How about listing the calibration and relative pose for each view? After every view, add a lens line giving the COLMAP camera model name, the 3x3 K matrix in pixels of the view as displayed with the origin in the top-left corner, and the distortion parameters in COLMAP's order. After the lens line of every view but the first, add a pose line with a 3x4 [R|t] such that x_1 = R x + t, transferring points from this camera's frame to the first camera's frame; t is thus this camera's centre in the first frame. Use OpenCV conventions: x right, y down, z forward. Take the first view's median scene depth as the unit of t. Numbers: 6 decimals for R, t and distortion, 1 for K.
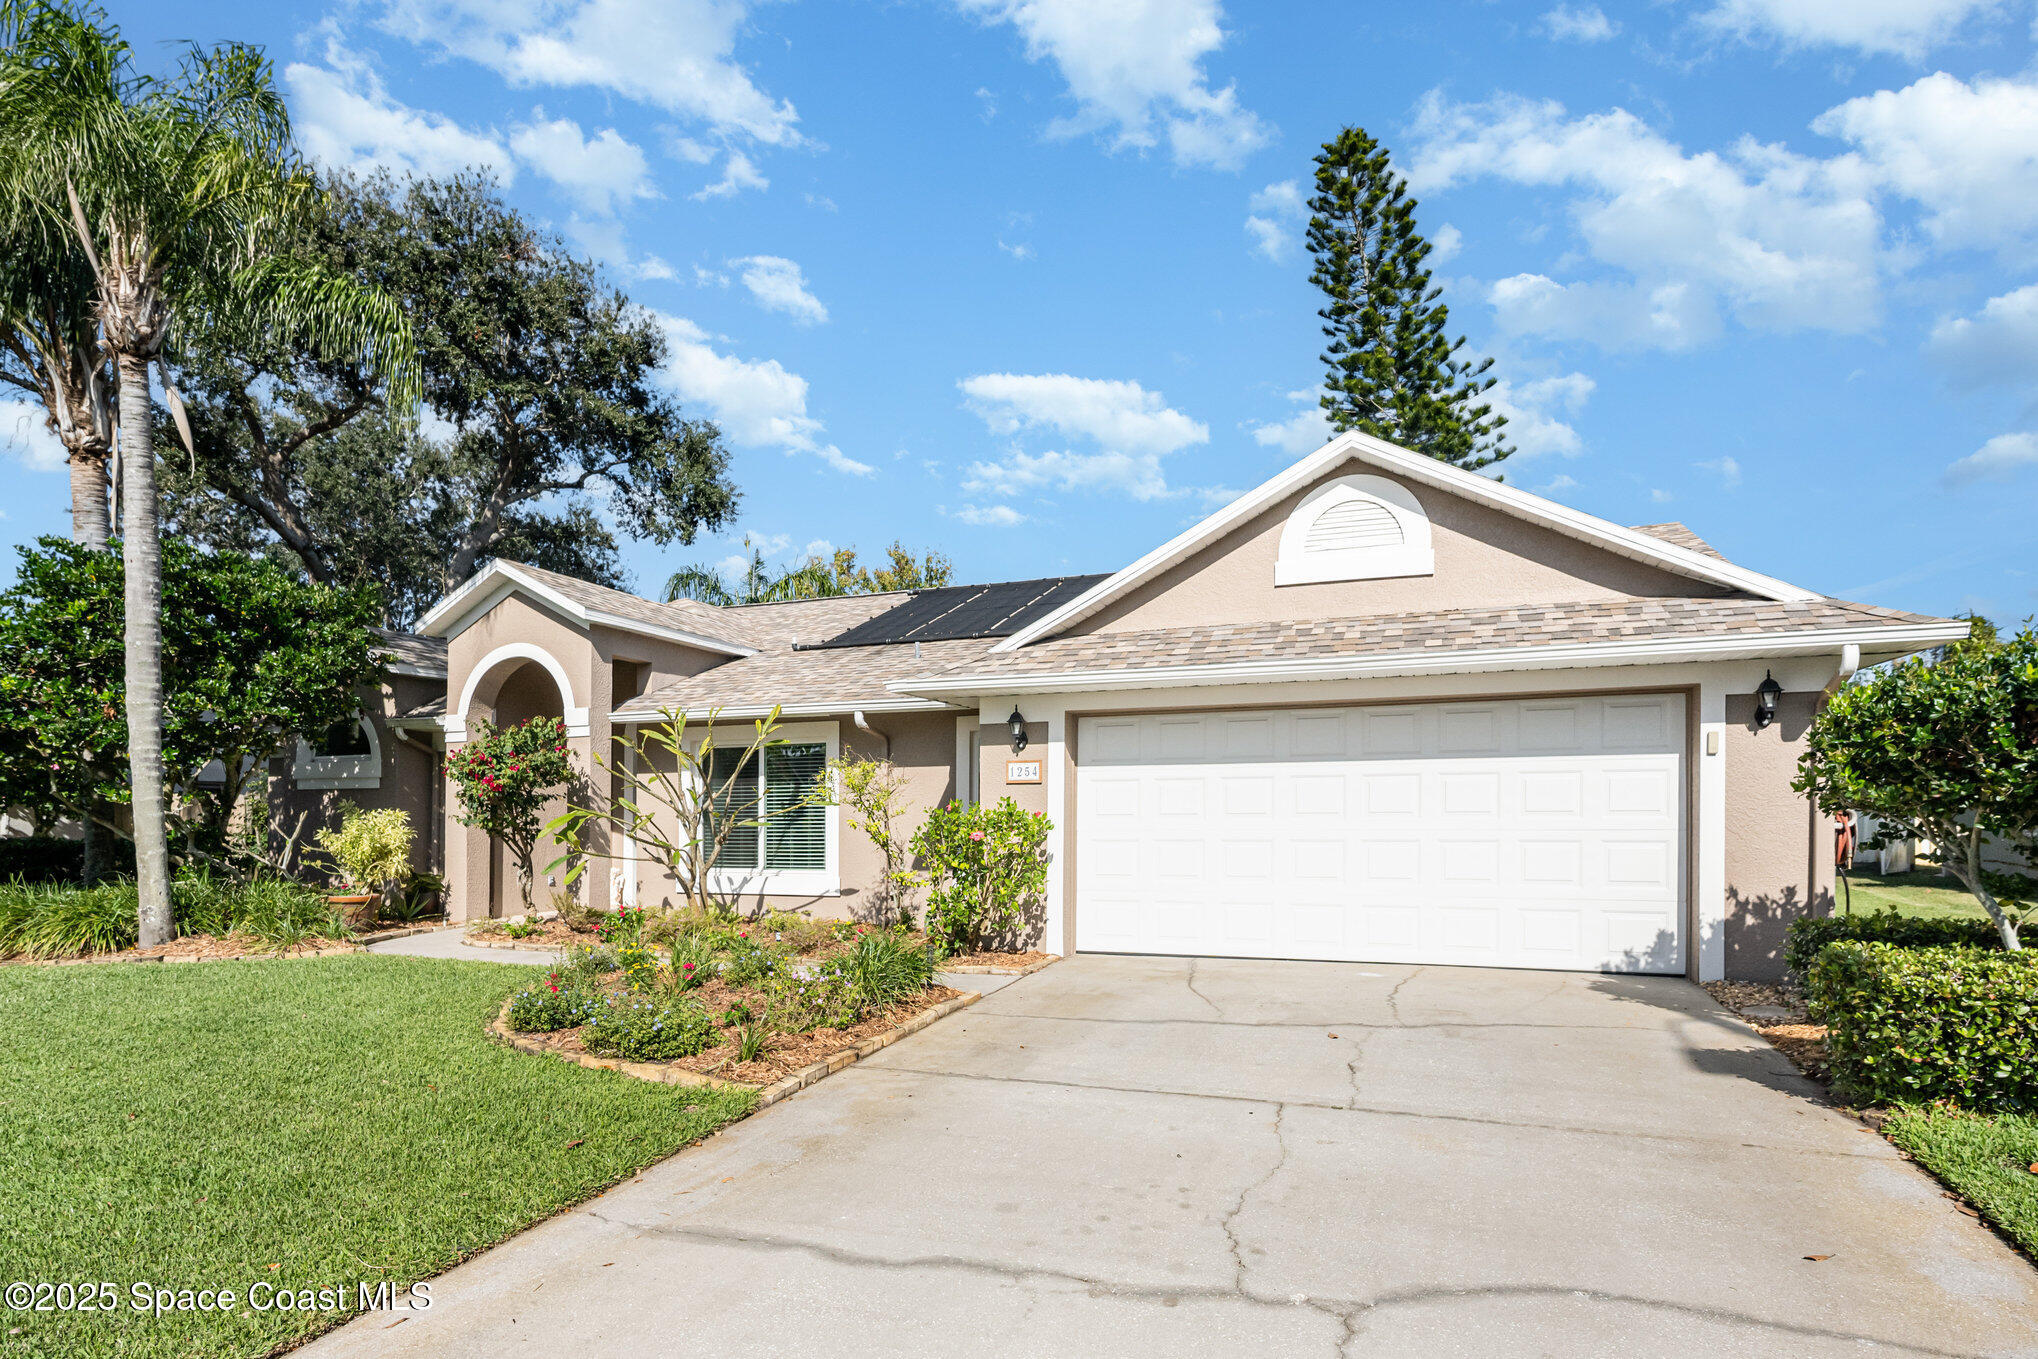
lens RADIAL K [[1016.8, 0, 1019.4], [0, 1016.8, 610.0], [0, 0, 1]] dist [-0.004091, -0.000221]
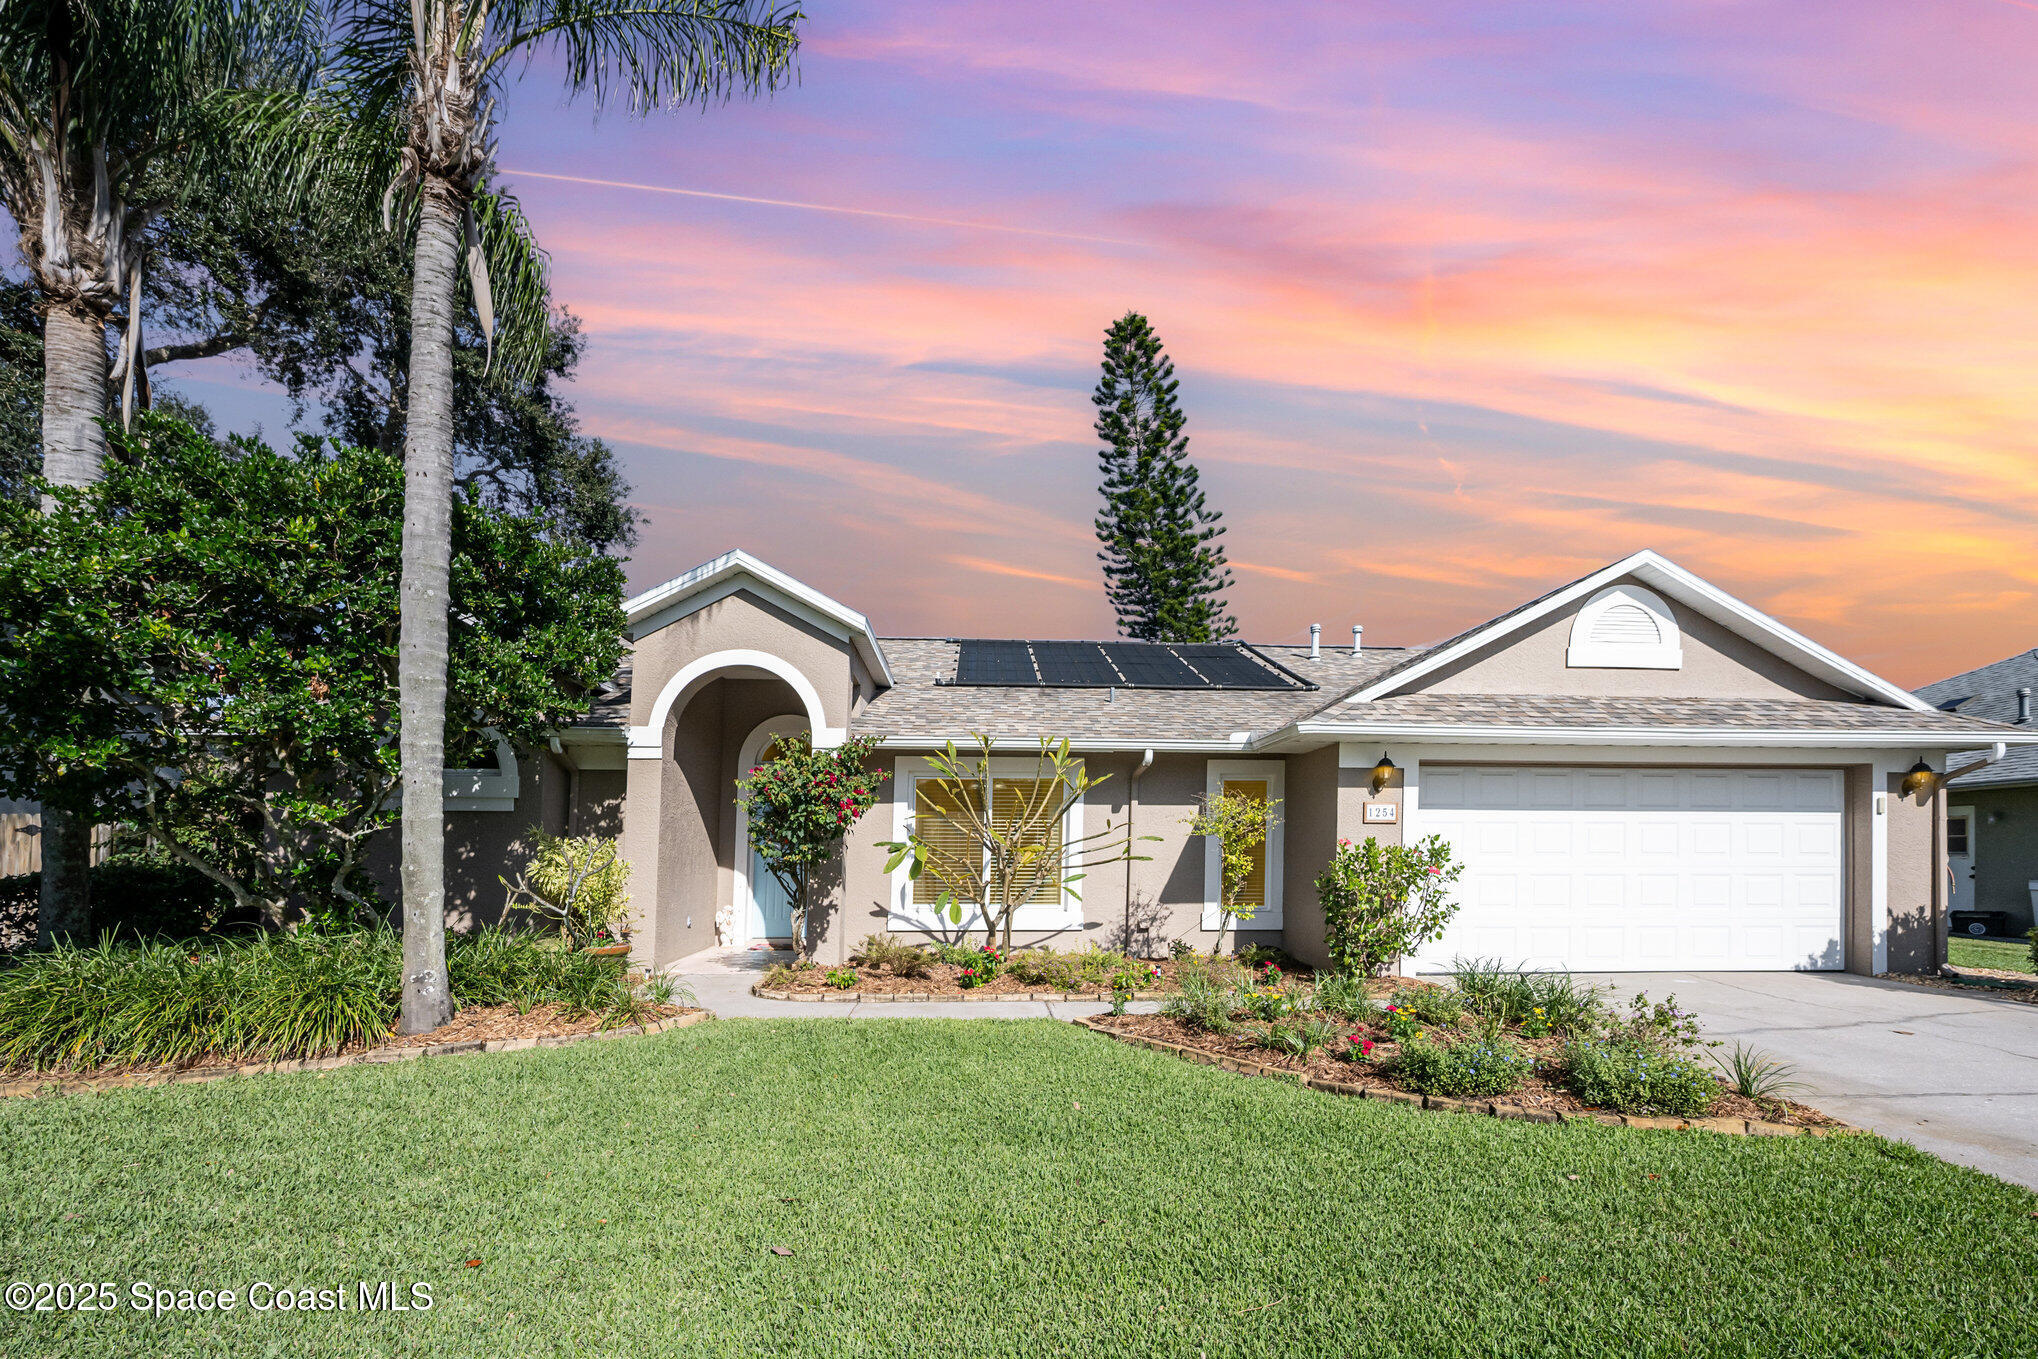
lens RADIAL K [[844.3, 0, 1019.0], [0, 844.3, 679.5], [0, 0, 1]] dist [-0.001098, -0.000244]
pose [[0.917044, 0.088973, 0.388734, -0.715303], [-0.087326, 0.995938, -0.021941, 0.068817], [-0.389107, -0.013825, 0.921089, 0.306843]]
